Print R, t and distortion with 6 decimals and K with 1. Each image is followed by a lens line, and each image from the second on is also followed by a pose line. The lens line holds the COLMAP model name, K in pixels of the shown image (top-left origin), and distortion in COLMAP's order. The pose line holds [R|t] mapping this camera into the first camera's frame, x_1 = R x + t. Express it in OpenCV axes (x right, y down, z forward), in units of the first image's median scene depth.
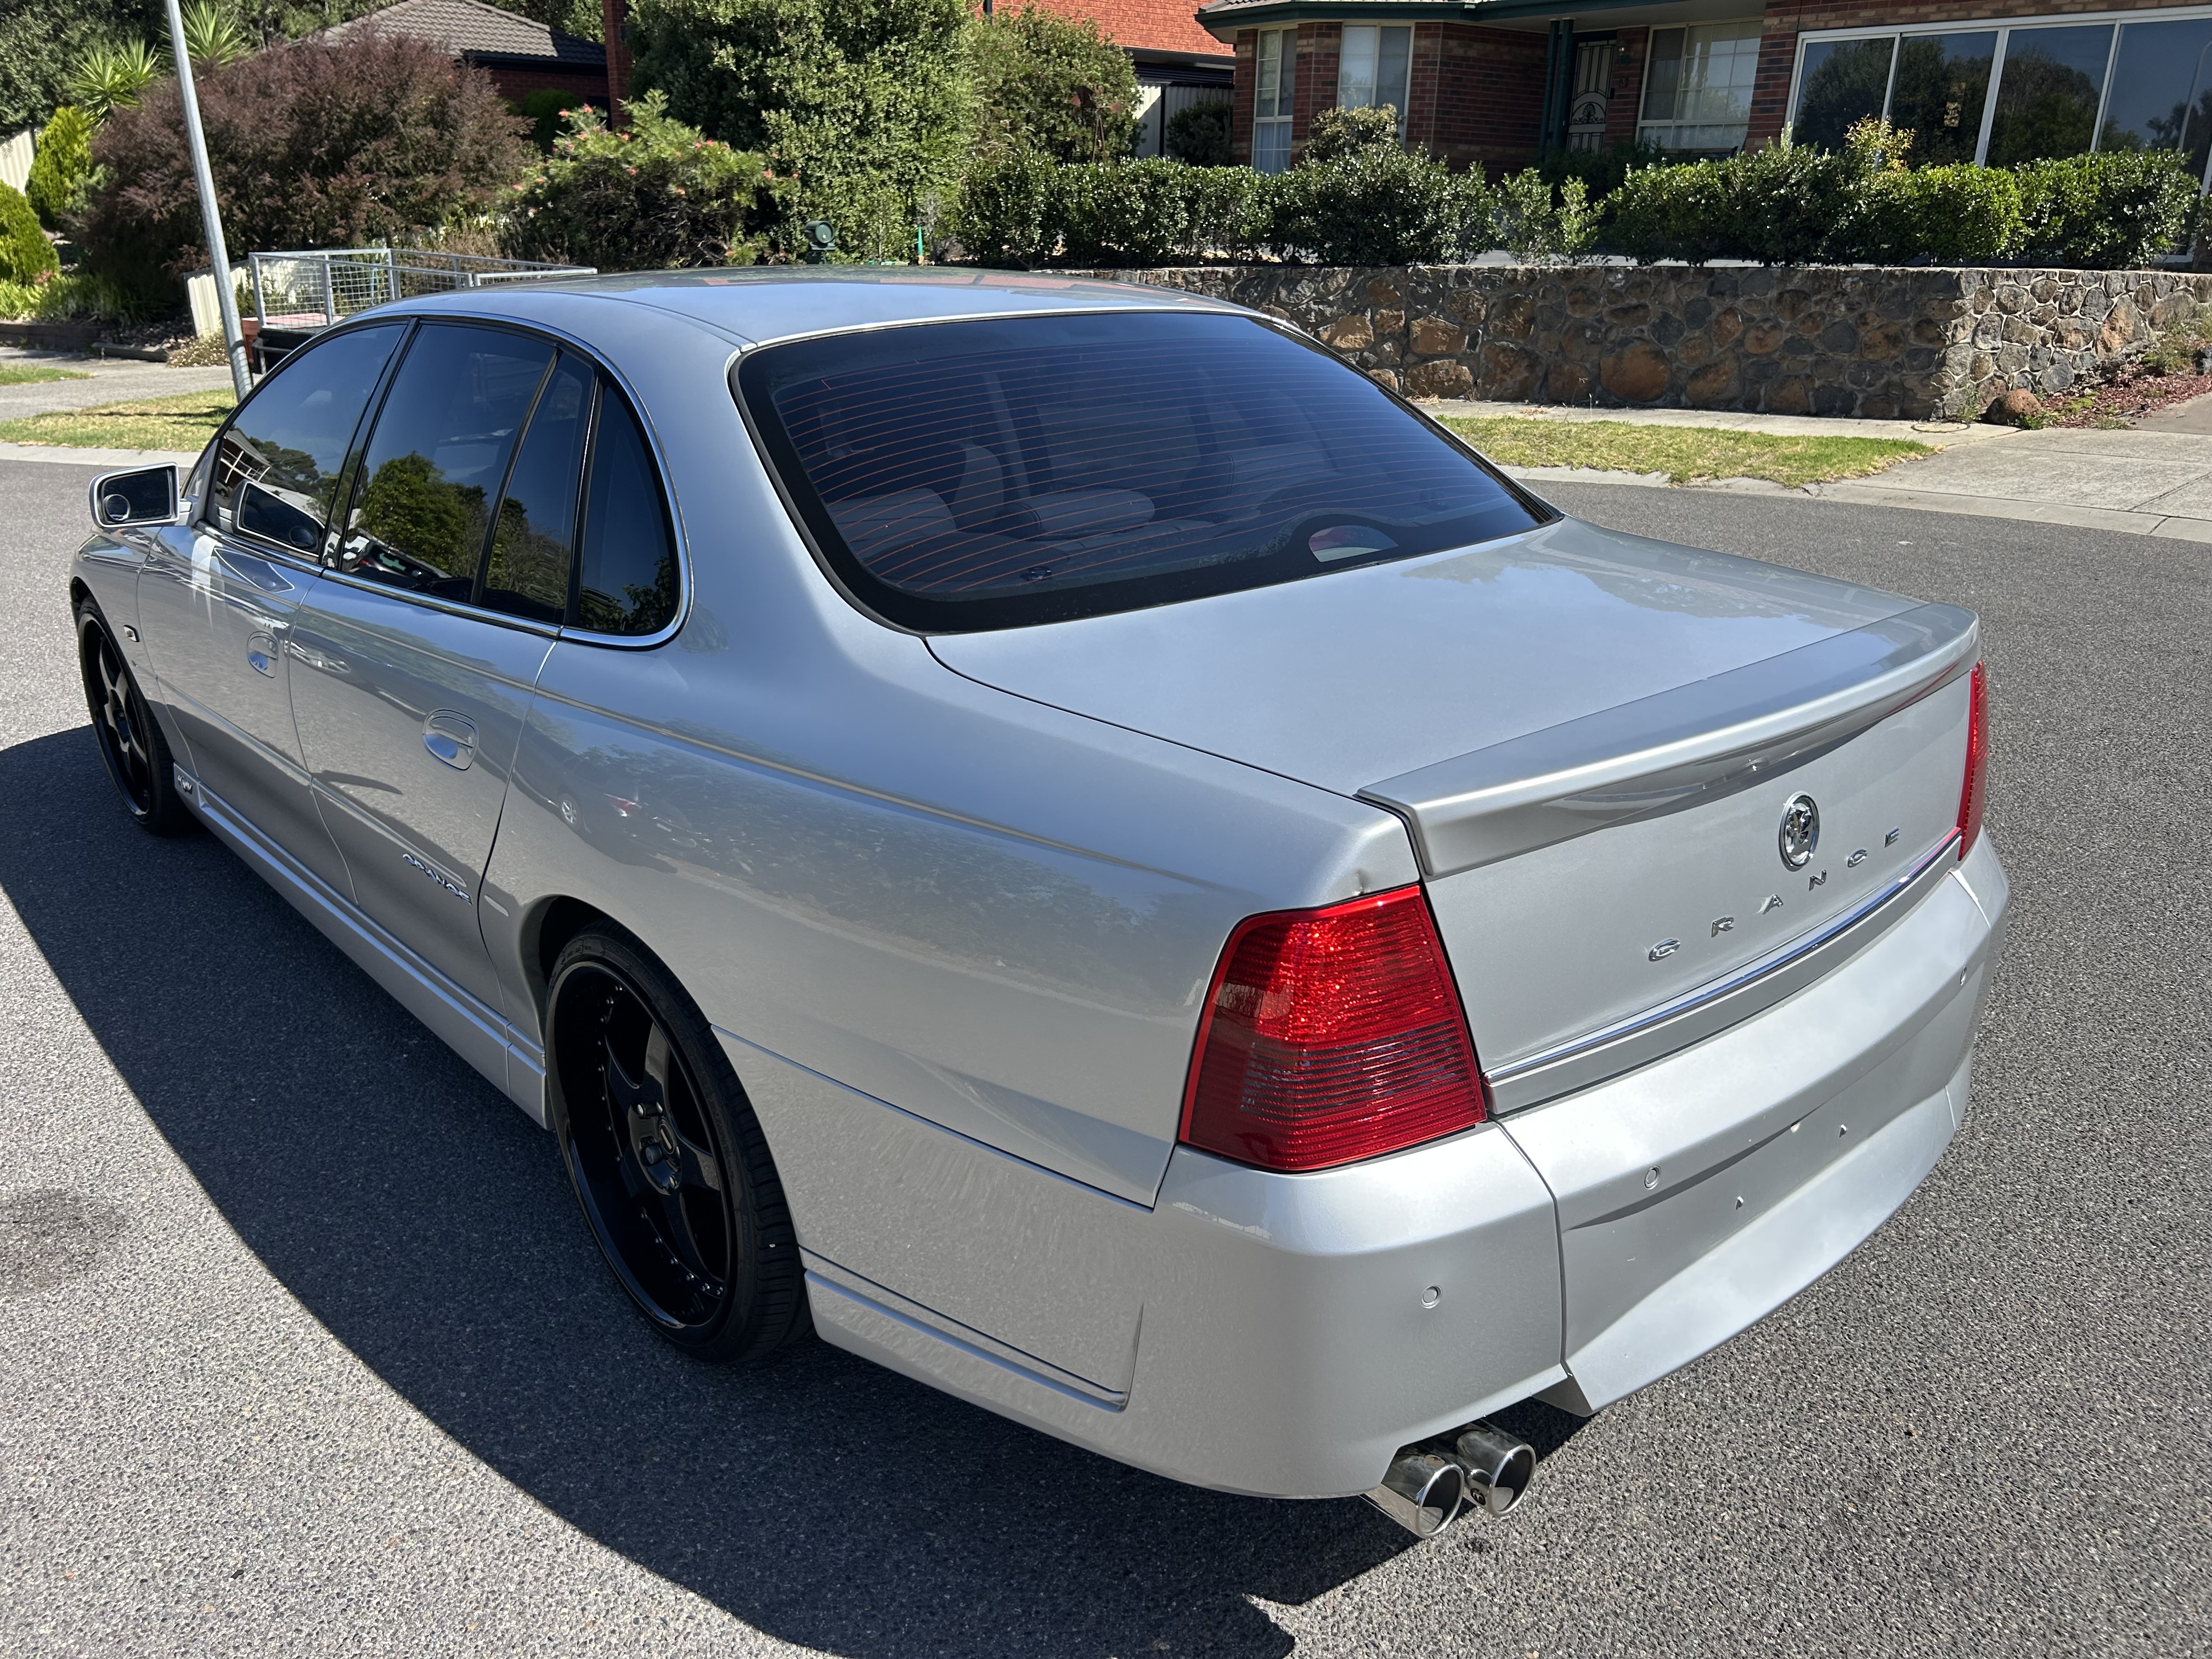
lens RADIAL K [[1743.0, 0, 1114.8], [0, 1743.0, 824.3], [0, 0, 1]] dist [0.026644, -0.004093]
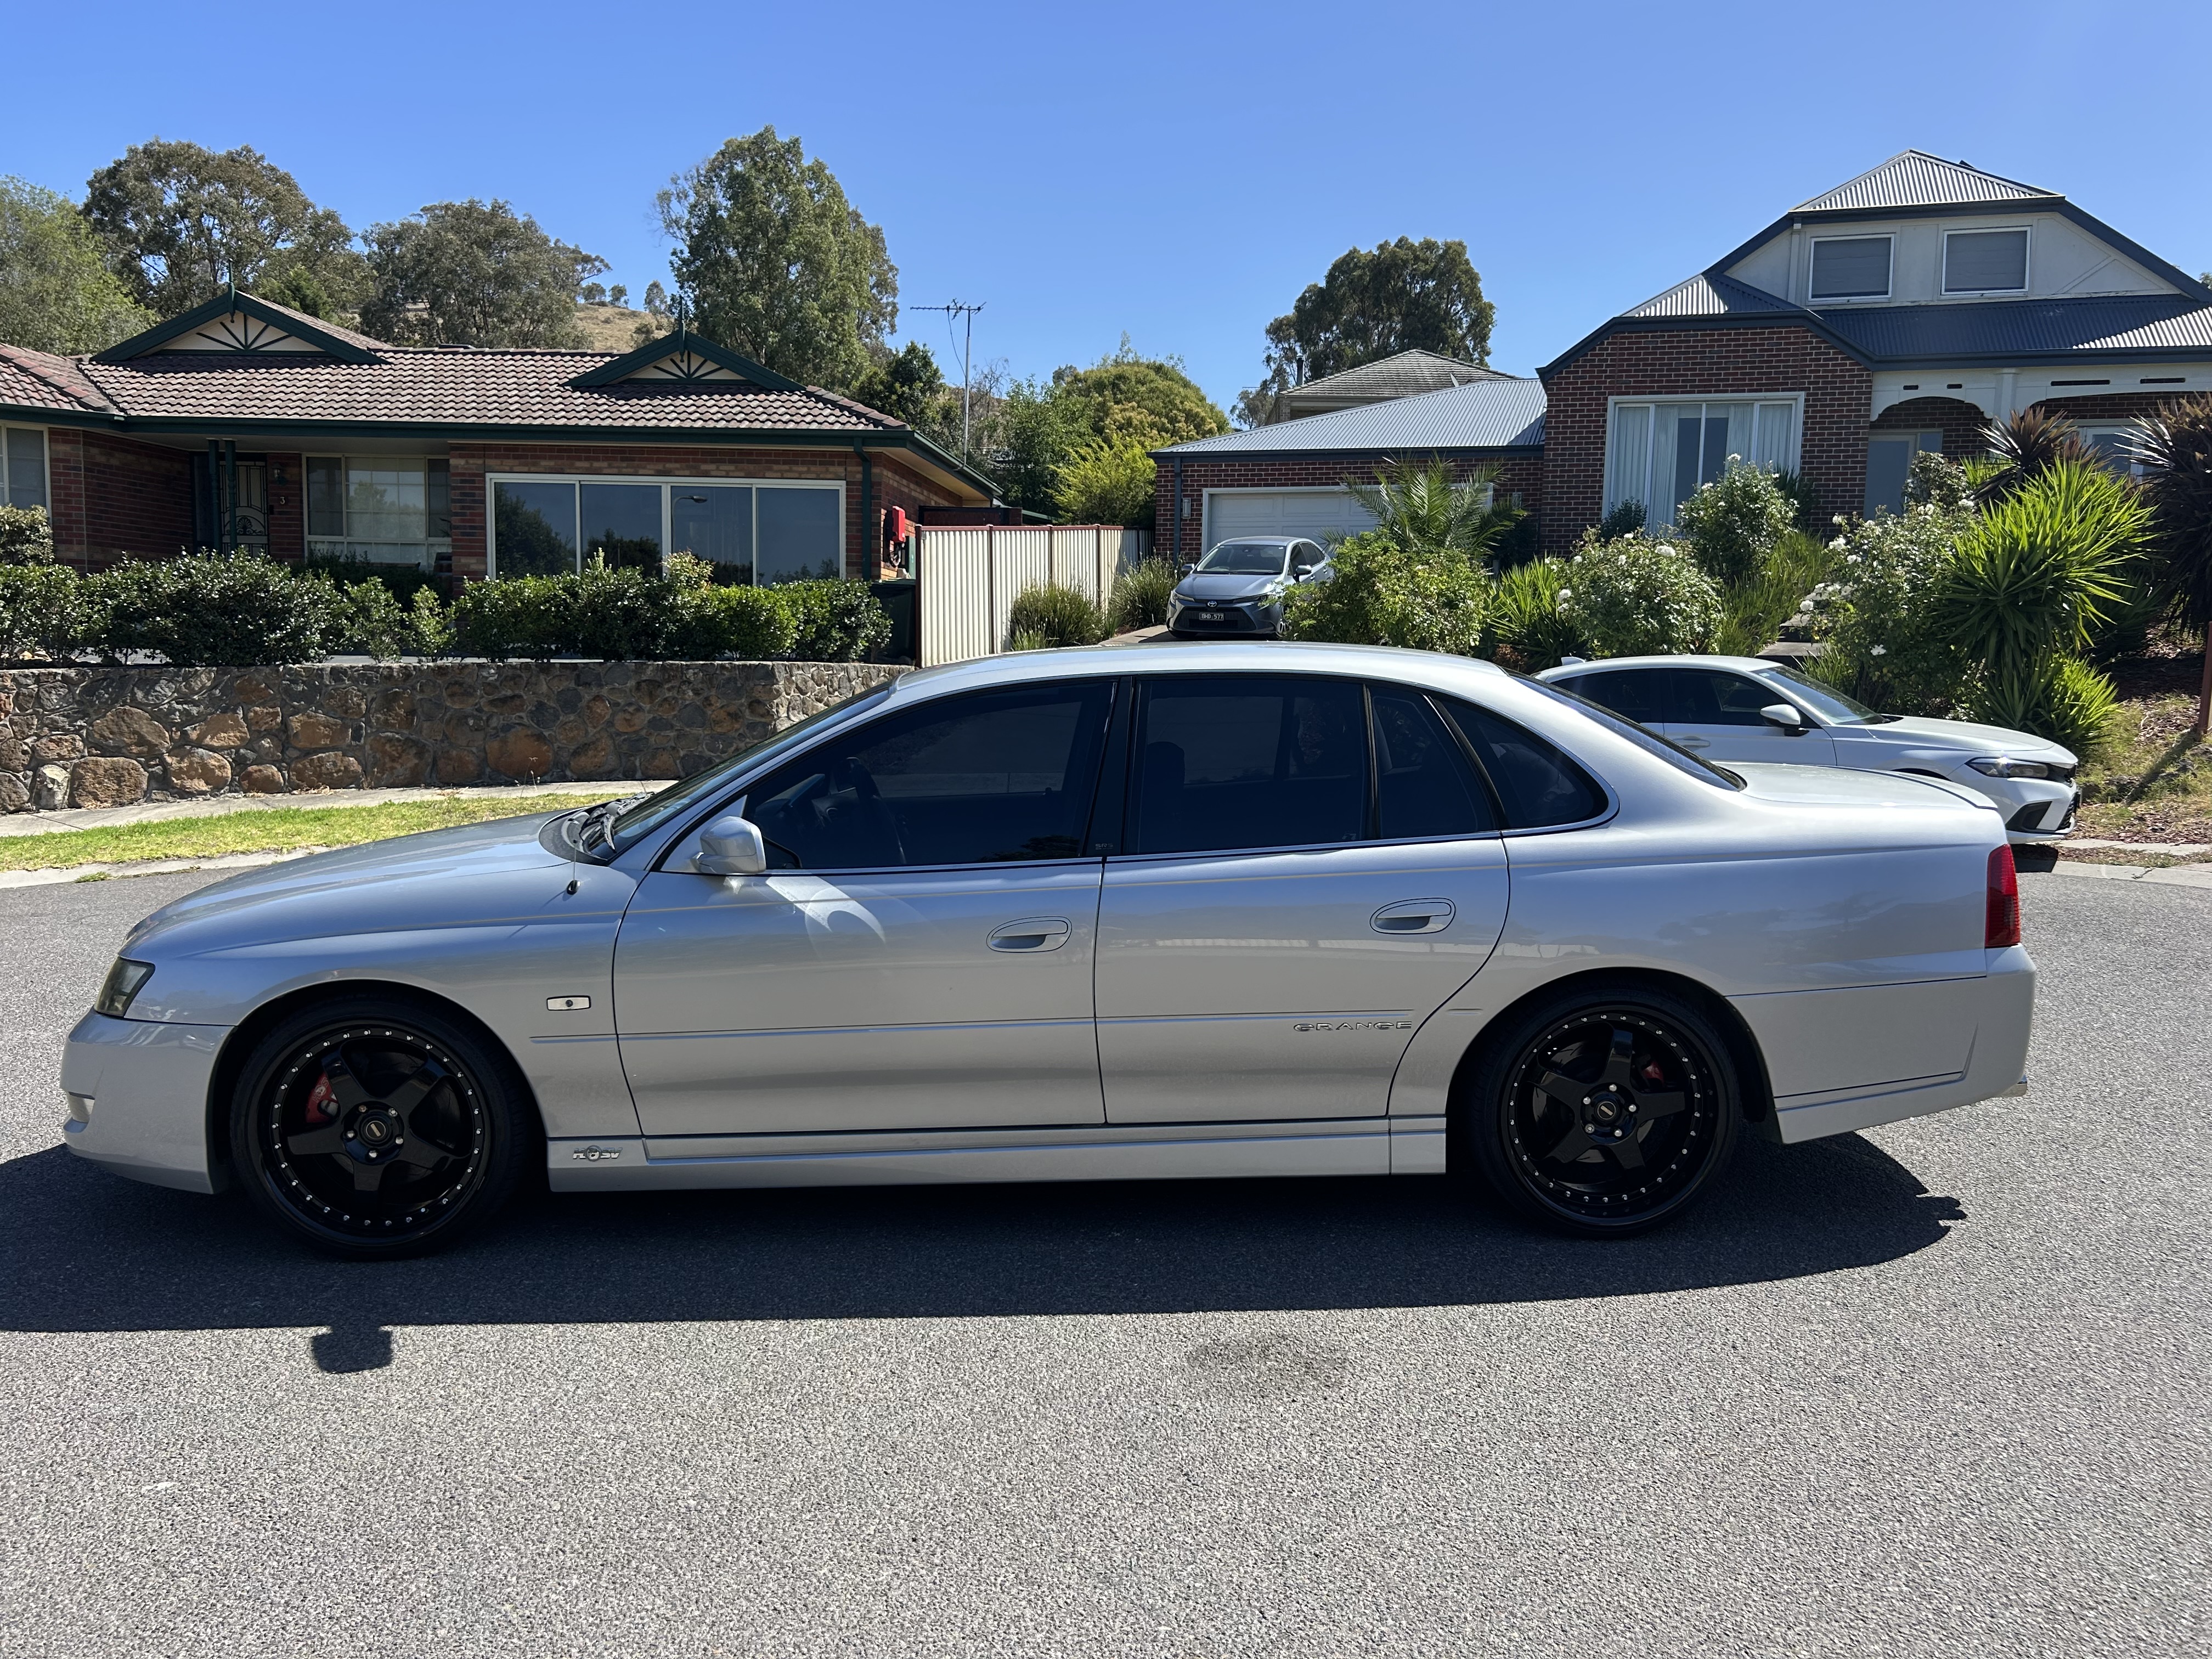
lens RADIAL K [[1743.0, 0, 1114.8], [0, 1743.0, 824.3], [0, 0, 1]] dist [0.026644, -0.004093]
pose [[0.627775, -0.085797, 0.773652, -0.314954], [0.253236, 0.962350, -0.098764, -0.009344], [-0.736050, 0.257919, 0.625866, 0.037331]]
